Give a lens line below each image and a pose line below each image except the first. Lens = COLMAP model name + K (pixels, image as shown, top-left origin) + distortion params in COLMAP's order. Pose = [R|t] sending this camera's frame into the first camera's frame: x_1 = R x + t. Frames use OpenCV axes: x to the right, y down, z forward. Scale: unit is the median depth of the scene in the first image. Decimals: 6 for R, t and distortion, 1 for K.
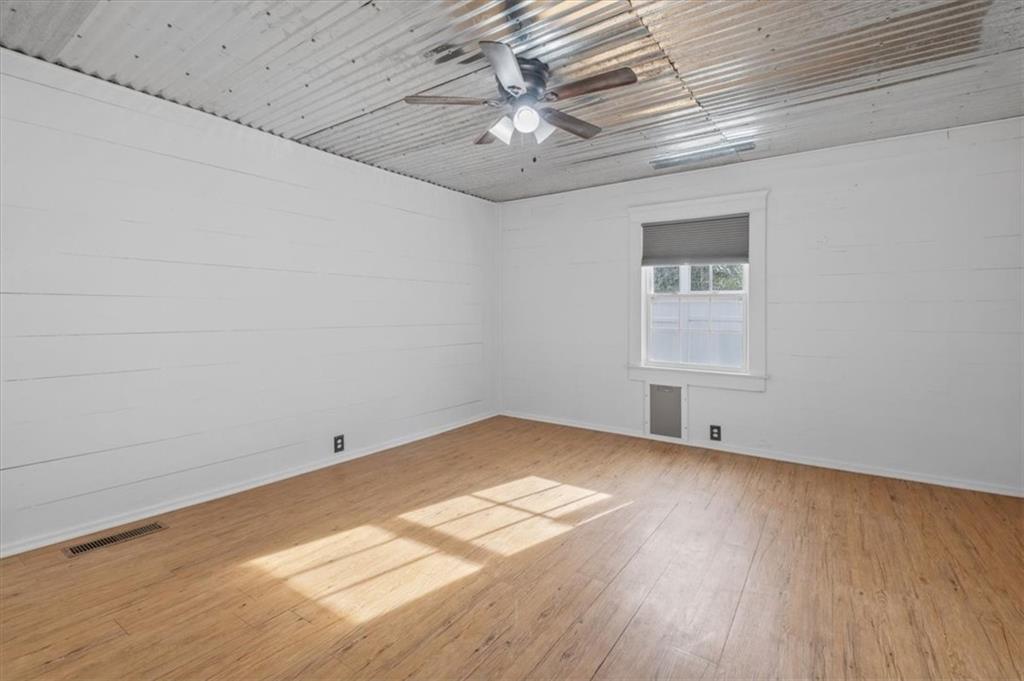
lens RADIAL K [[467.9, 0, 510.2], [0, 467.9, 348.8], [0, 0, 1]] dist [0.000146, -0.000295]
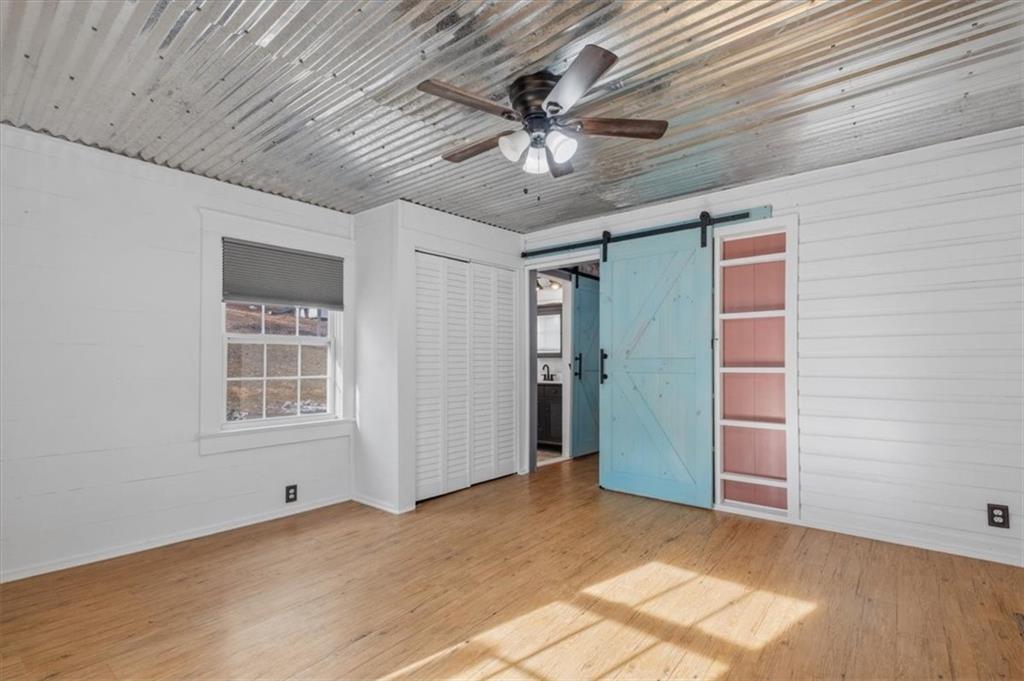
lens RADIAL K [[467.9, 0, 510.2], [0, 467.9, 348.8], [0, 0, 1]] dist [0.000146, -0.000295]
pose [[-0.996424, 0.001450, 0.084484, 0.005456], [0.005089, 0.999068, 0.042874, -0.139662], [-0.084343, 0.043151, -0.995502, 2.061841]]
